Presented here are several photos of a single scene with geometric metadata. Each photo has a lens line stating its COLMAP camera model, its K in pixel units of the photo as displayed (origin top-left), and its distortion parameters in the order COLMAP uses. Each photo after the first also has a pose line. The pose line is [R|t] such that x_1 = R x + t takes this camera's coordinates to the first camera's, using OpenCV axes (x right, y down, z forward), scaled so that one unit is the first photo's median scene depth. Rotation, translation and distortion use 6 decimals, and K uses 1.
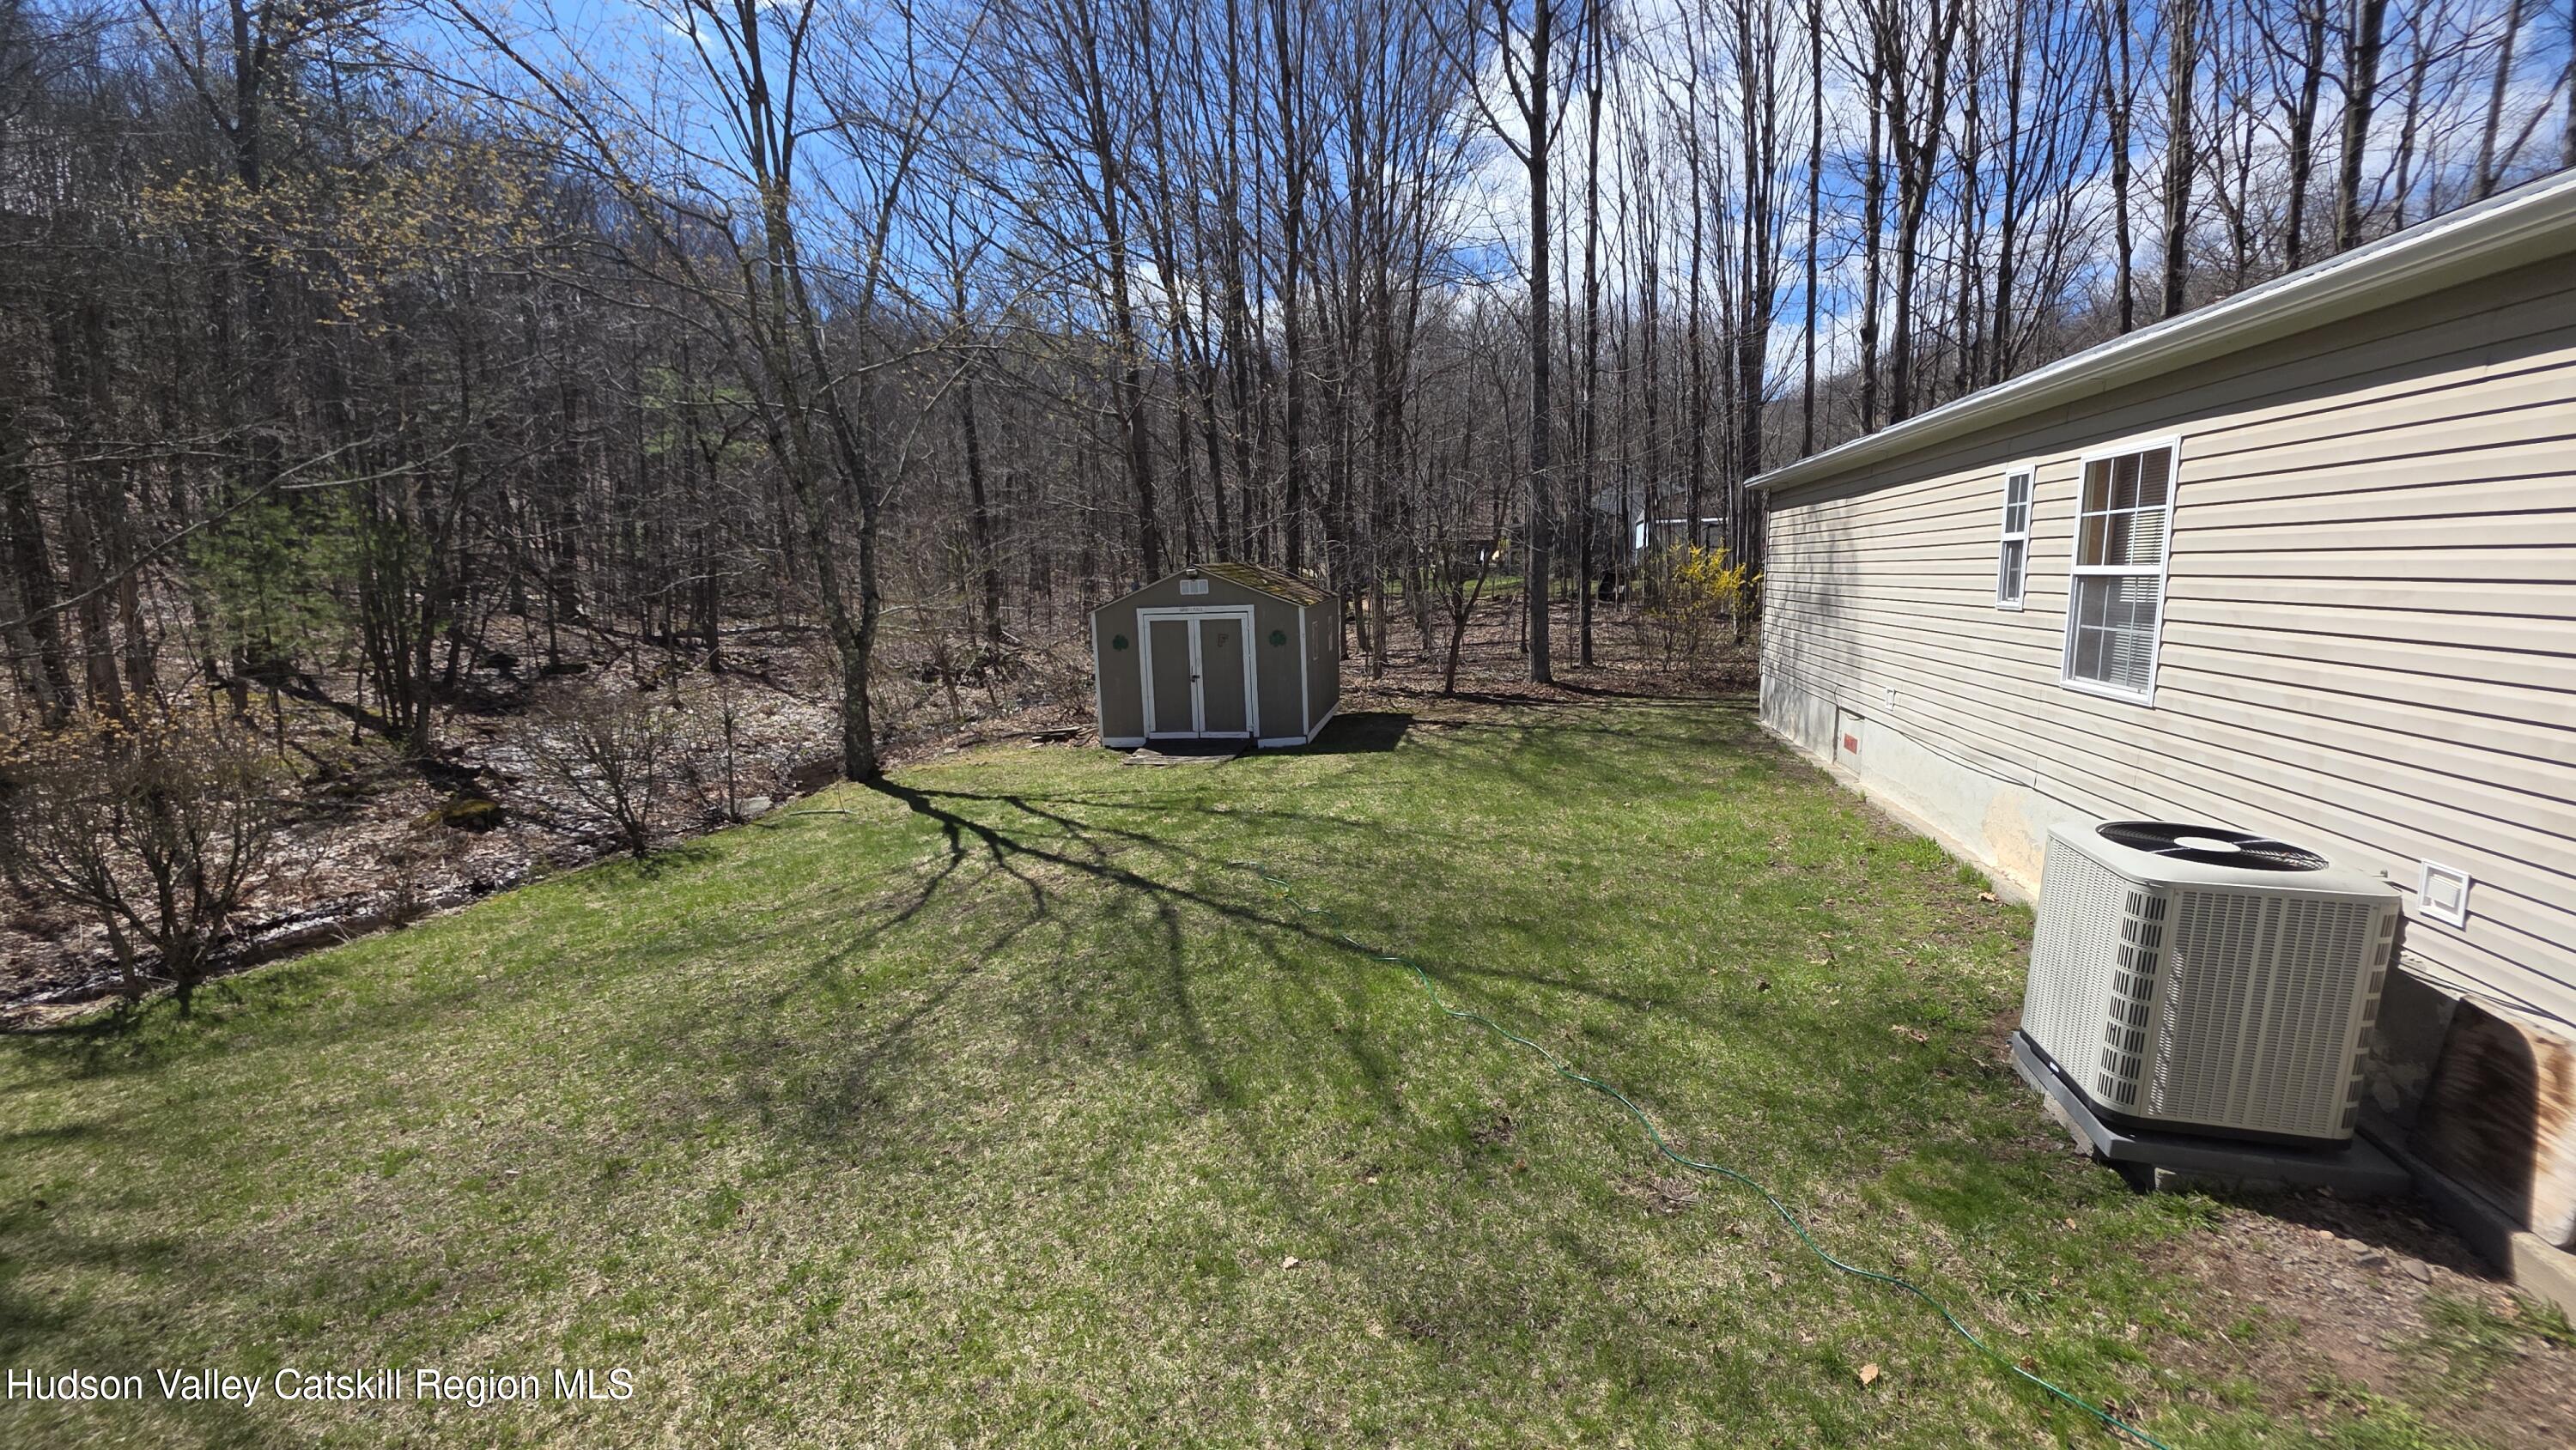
lens RADIAL K [[1029.4, 0, 1294.3], [0, 1029.4, 726.6], [0, 0, 1]] dist [0.012764, -0.007626]
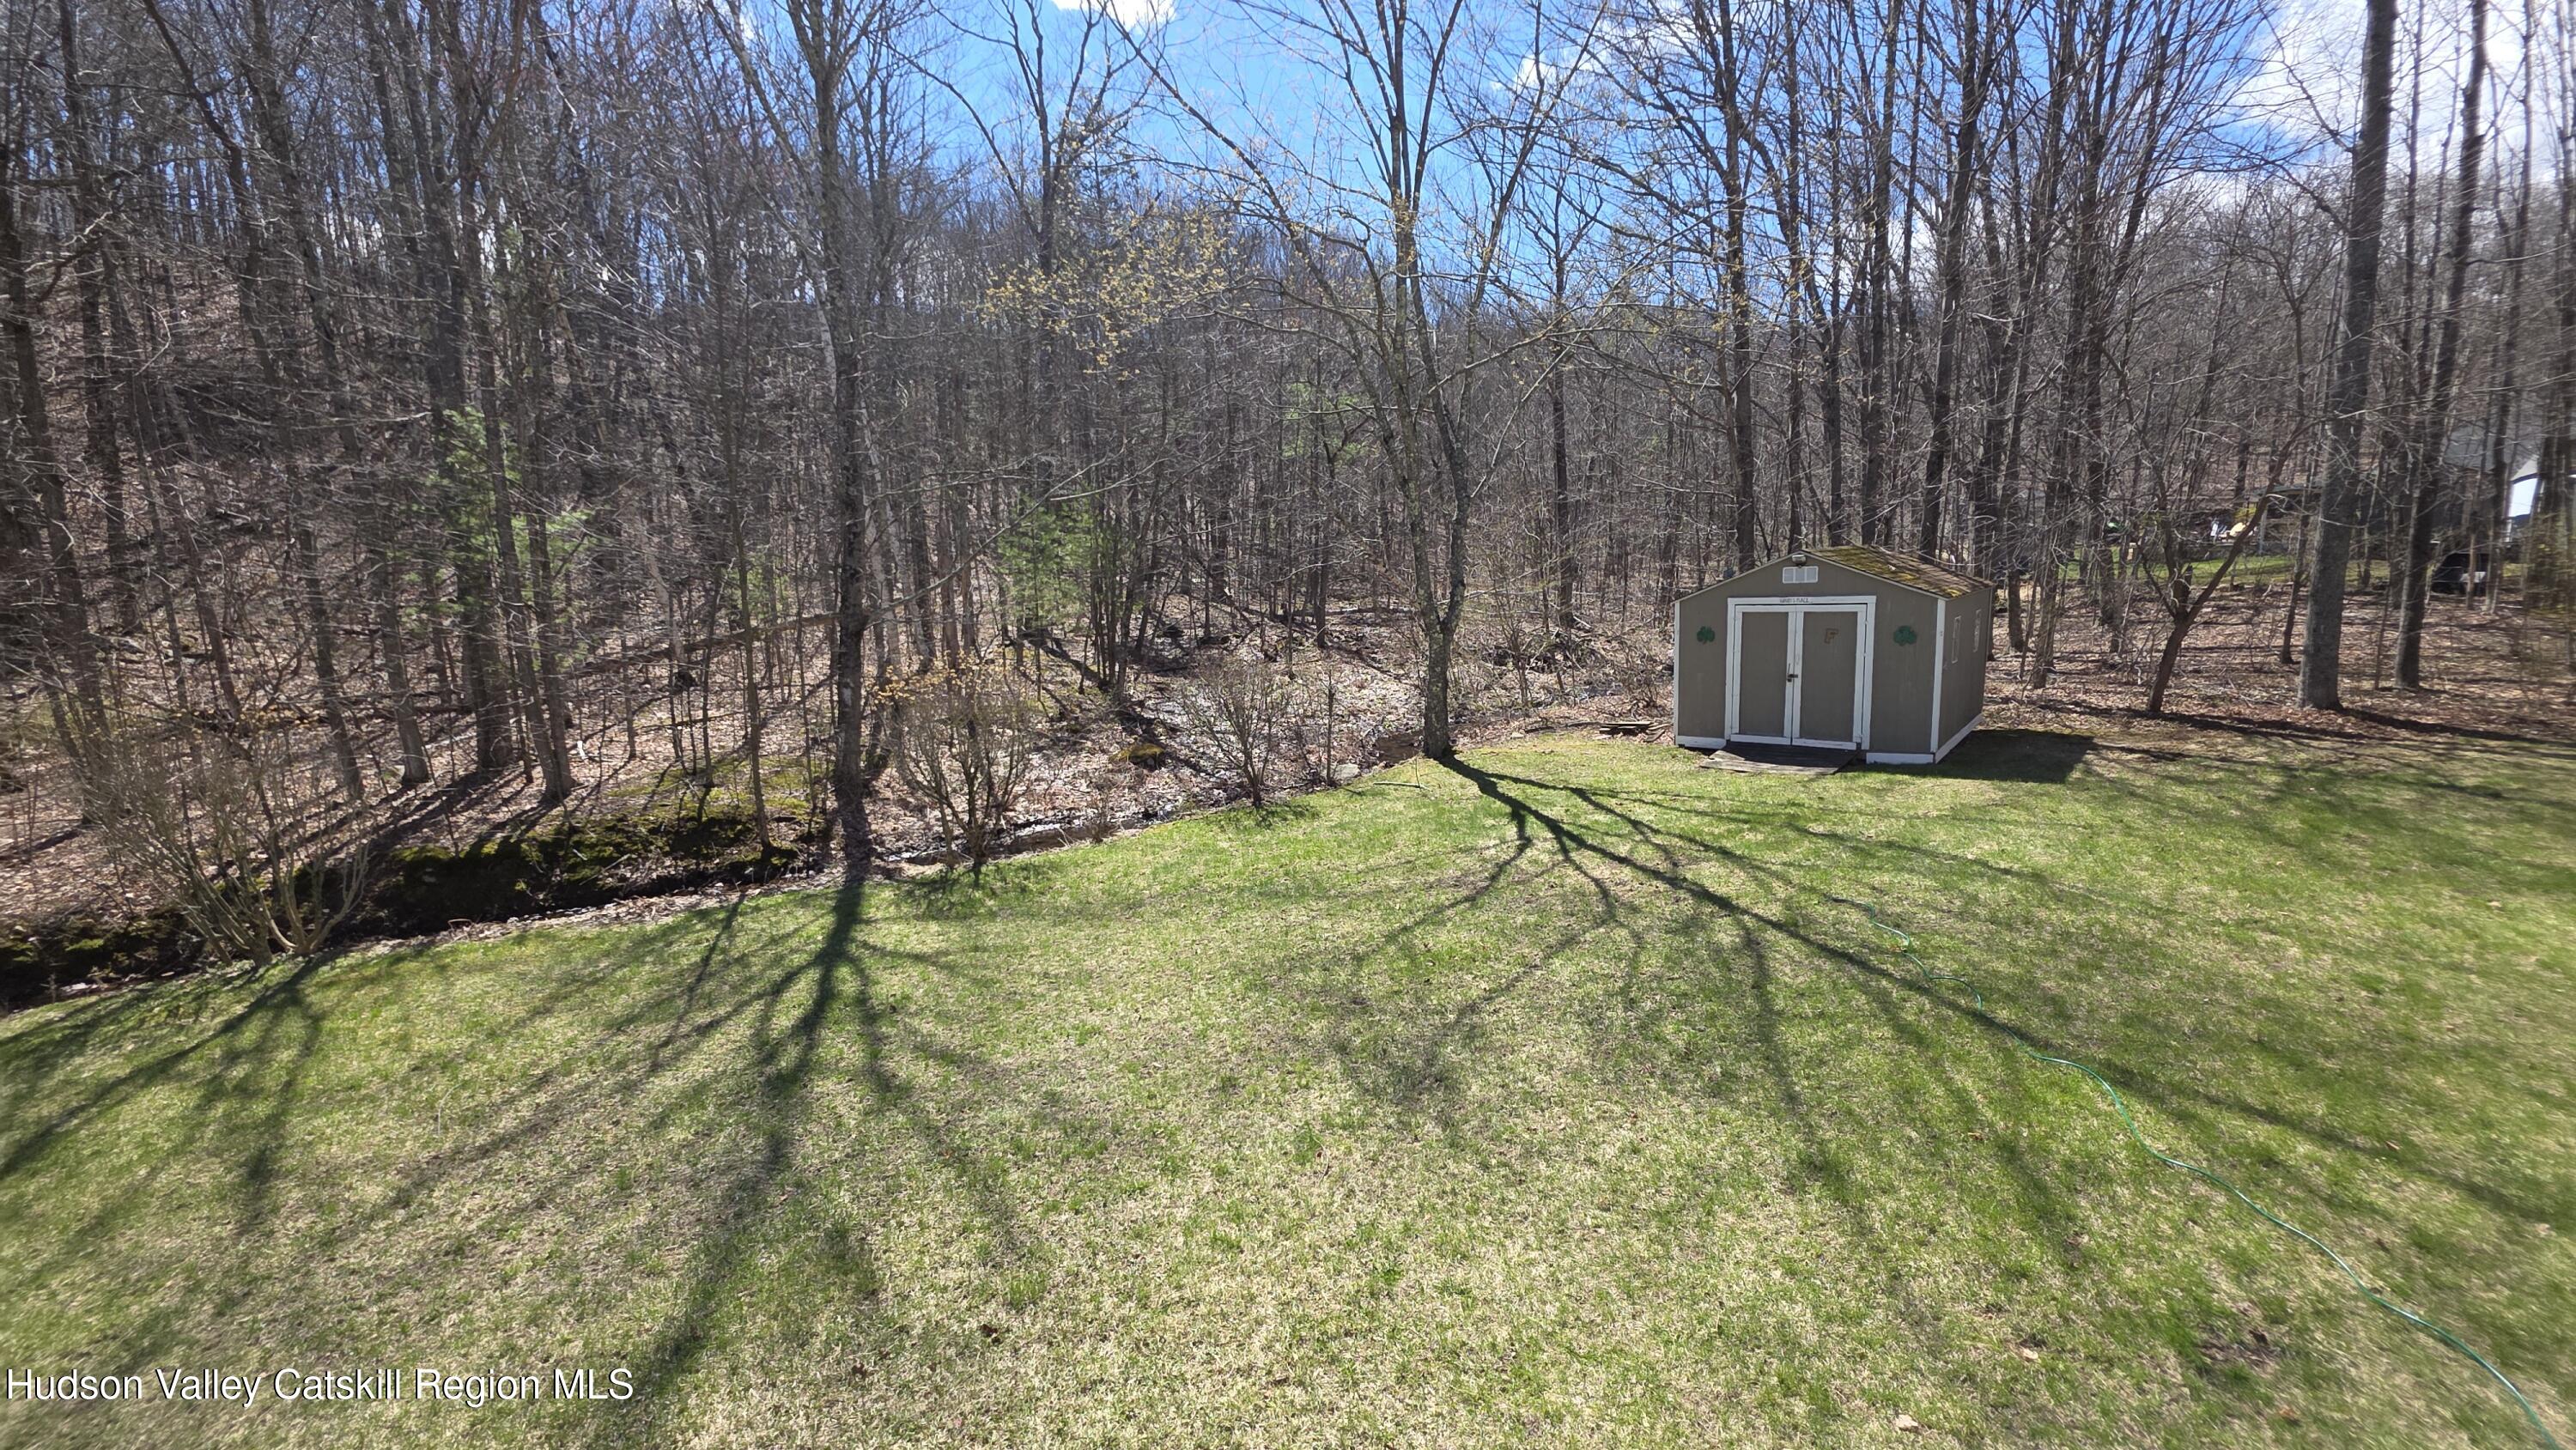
lens RADIAL K [[1029.4, 0, 1293.8], [0, 1029.4, 725.3], [0, 0, 1]] dist [0.012764, -0.007626]
pose [[0.859108, 0.075738, -0.506159, -0.016272], [-0.068540, 0.997107, 0.032866, -0.007749], [0.507184, 0.006457, 0.861814, 0.016422]]
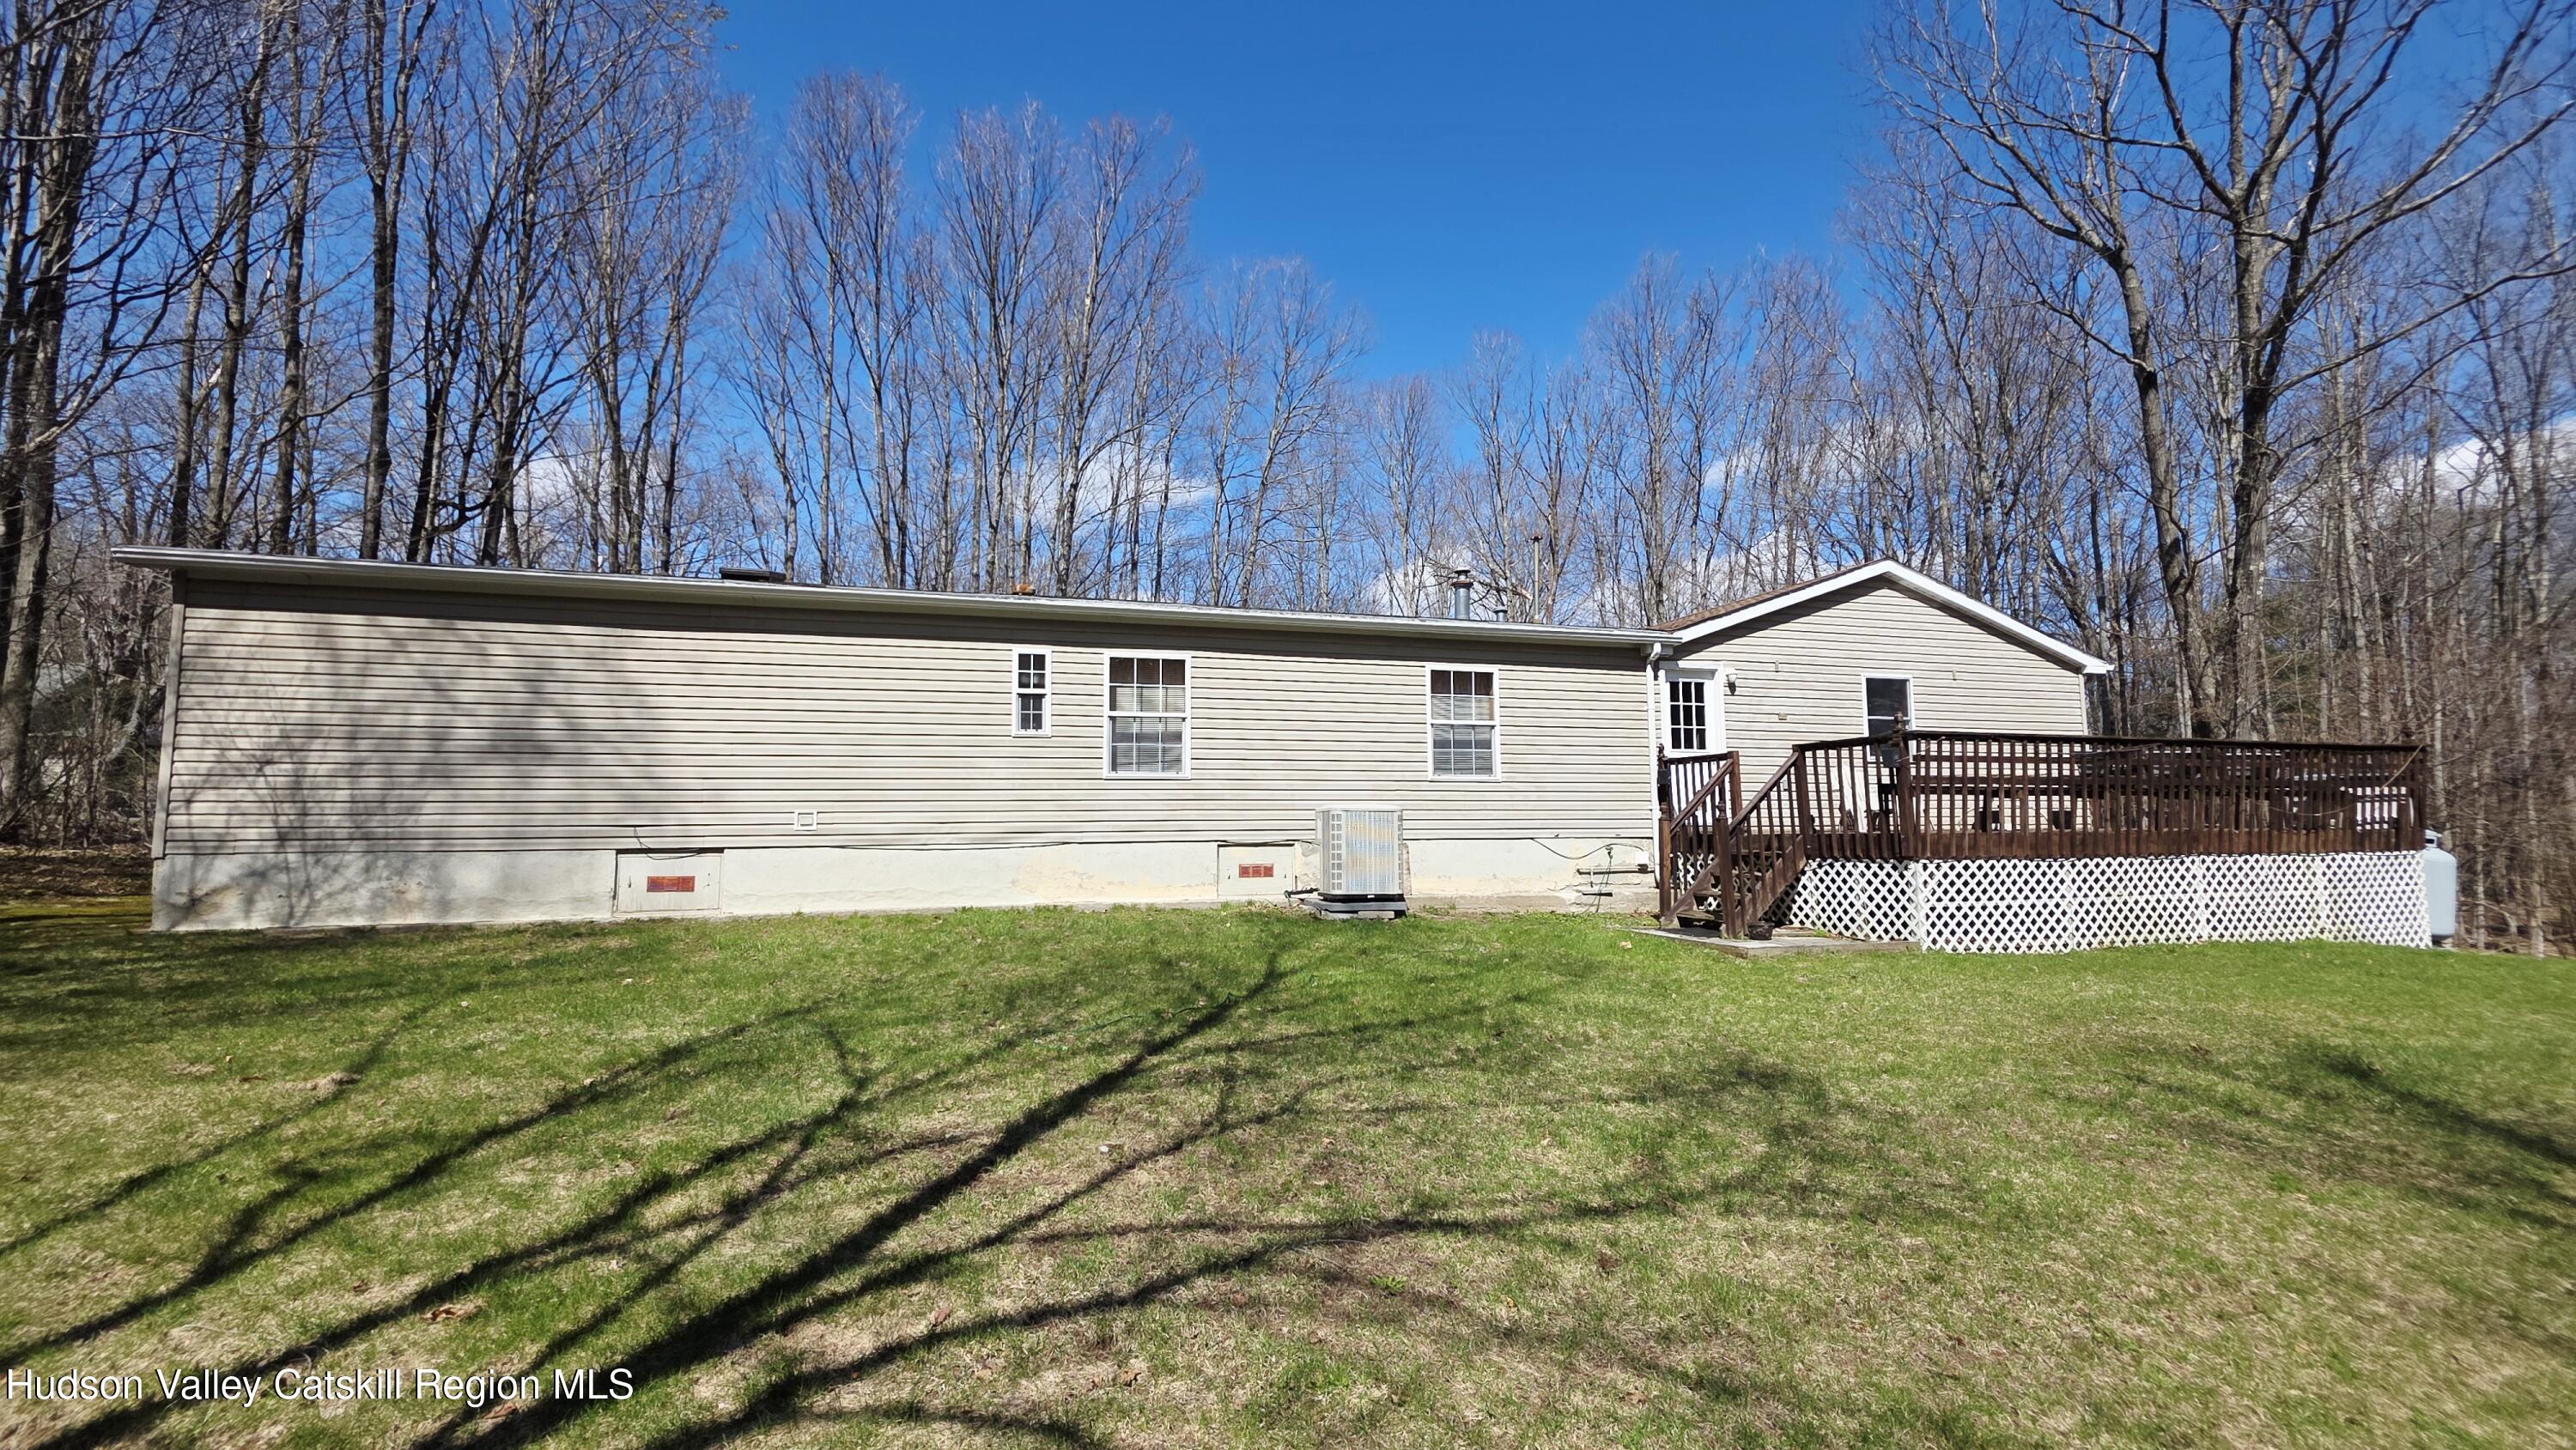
lens RADIAL K [[1029.4, 0, 1298.9], [0, 1029.4, 733.4], [0, 0, 1]] dist [0.012764, -0.007626]
pose [[-0.479243, 0.096692, 0.872340, -0.569121], [0.143682, 0.989147, -0.030703, -0.008172], [-0.865841, 0.110625, -0.487935, 0.929224]]
